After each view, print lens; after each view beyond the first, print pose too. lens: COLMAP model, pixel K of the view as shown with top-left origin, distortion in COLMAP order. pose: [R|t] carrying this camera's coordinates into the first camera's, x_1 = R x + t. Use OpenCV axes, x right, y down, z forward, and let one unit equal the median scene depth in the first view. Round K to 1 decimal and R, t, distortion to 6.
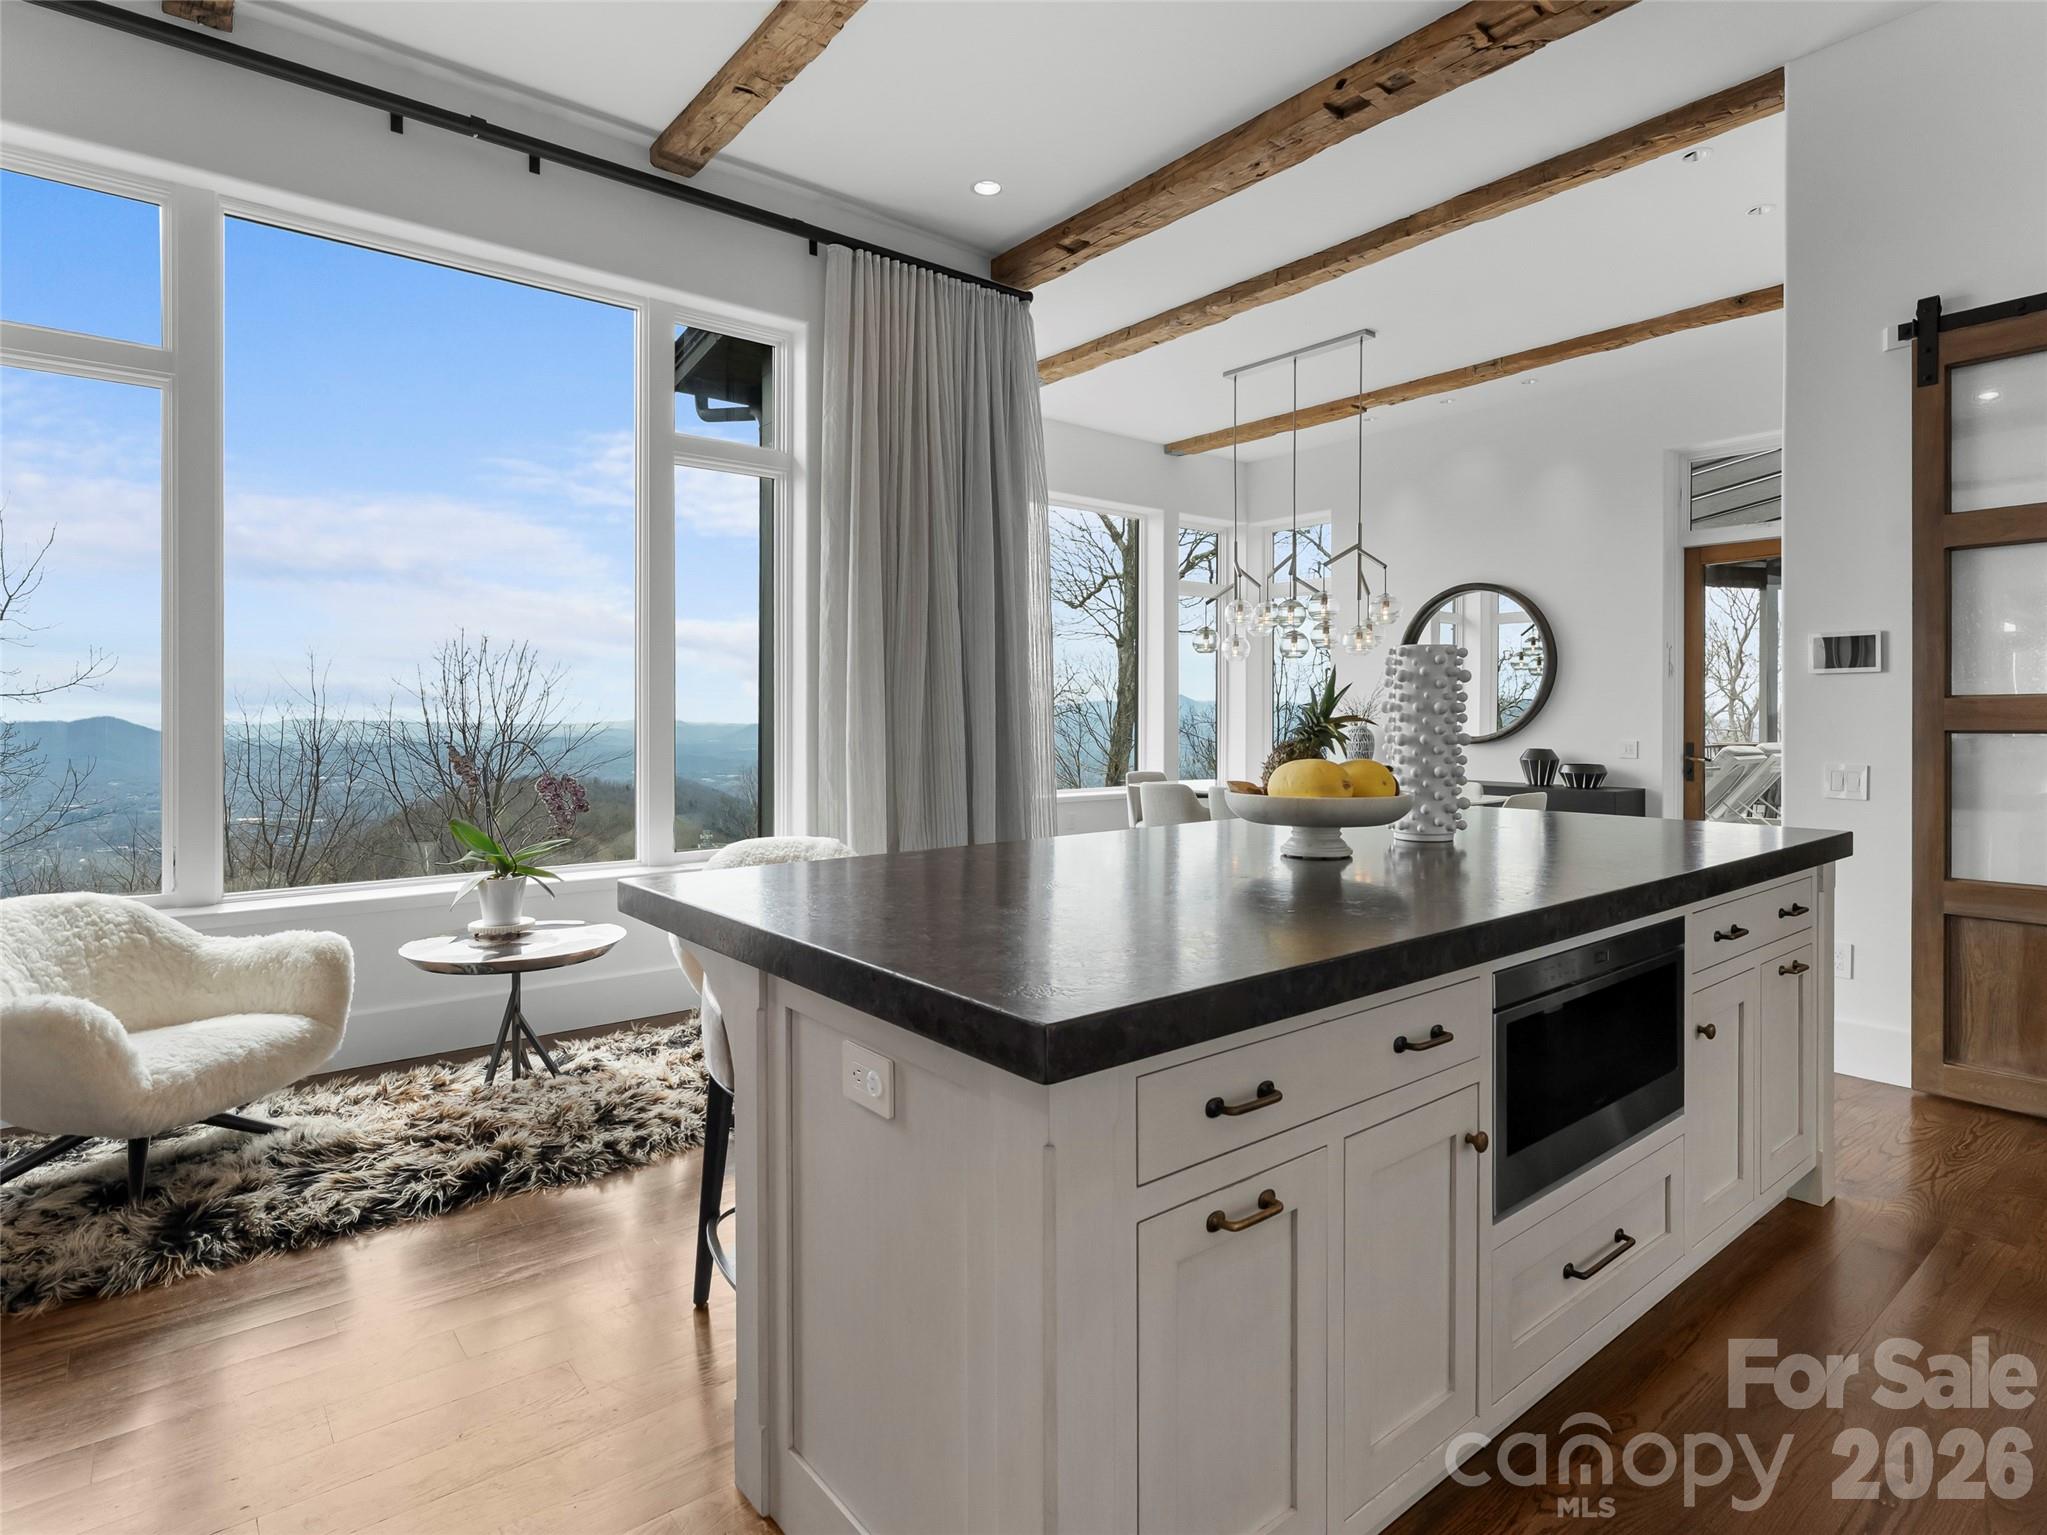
lens RADIAL K [[1070.9, 0, 1030.0], [0, 1070.9, 712.9], [0, 0, 1]] dist [-0.001244, 0.000283]
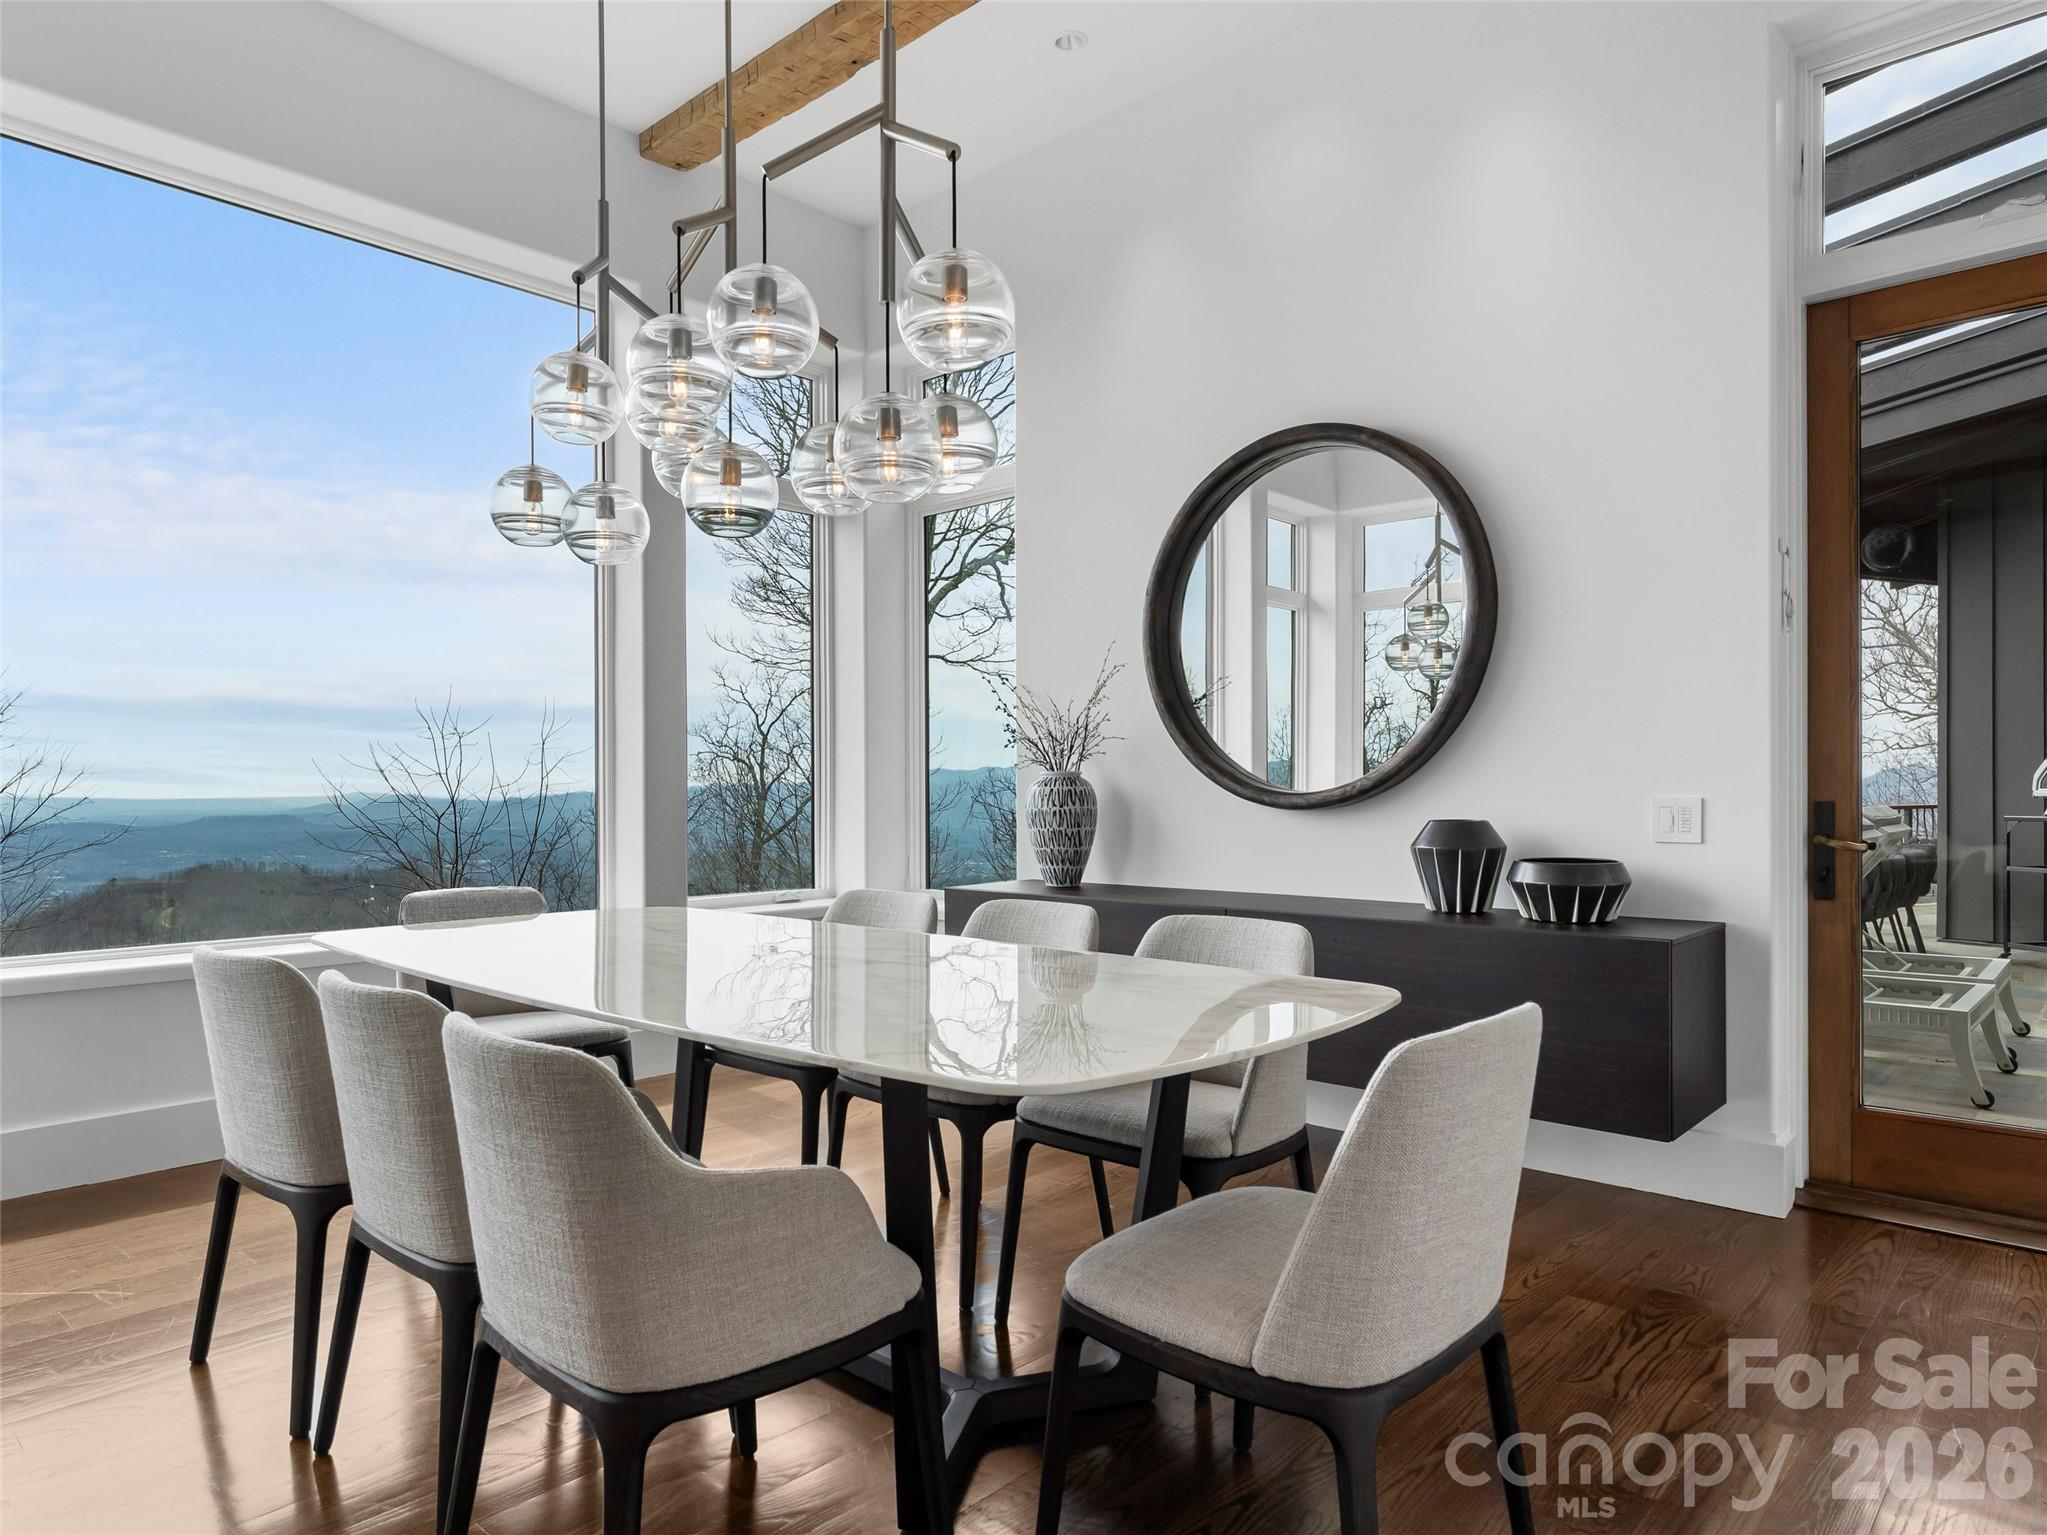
lens RADIAL K [[1249.0, 0, 1040.8], [0, 1249.0, 780.7], [0, 0, 1]] dist [-0.000402, -0.000161]
pose [[0.987887, -0.001300, 0.155168, 0.542642], [0.001470, 0.999998, -0.000981, 0.041140], [-0.155167, 0.001197, 0.987888, 1.224792]]
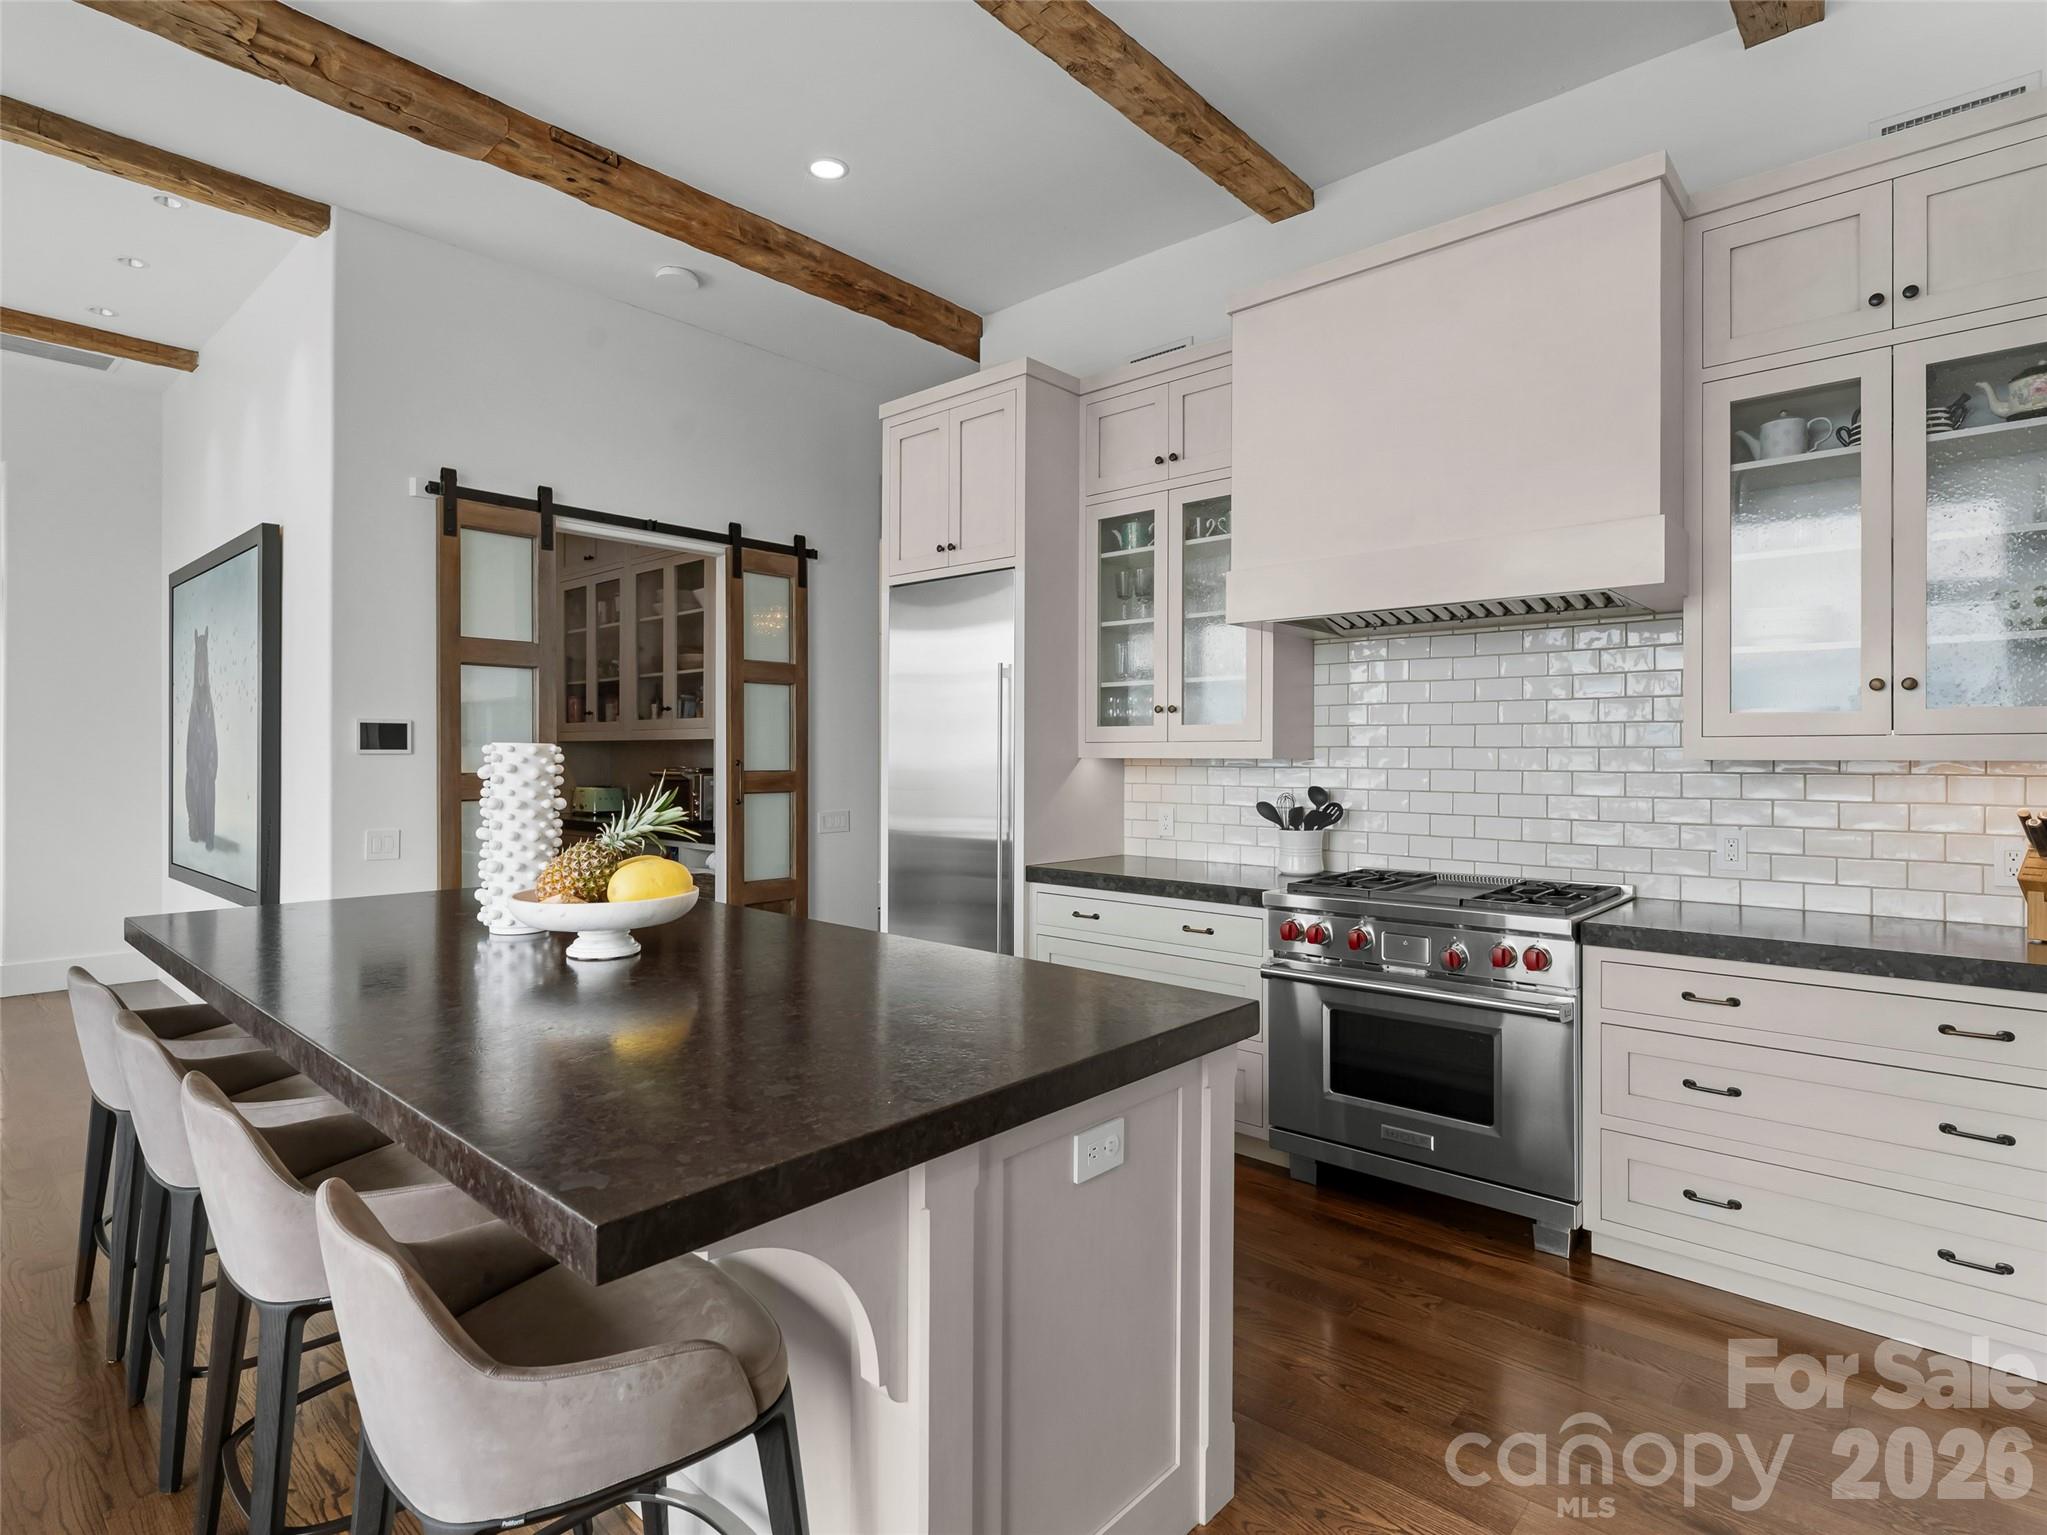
lens RADIAL K [[1070.9, 0, 1021.8], [0, 1070.9, 758.8], [0, 0, 1]] dist [-0.001244, 0.000283]
pose [[-0.161398, -0.001707, 0.986888, -0.545211], [-0.006761, 0.999977, 0.000624, -0.038694], [-0.986866, -0.006572, -0.161406, 0.505669]]
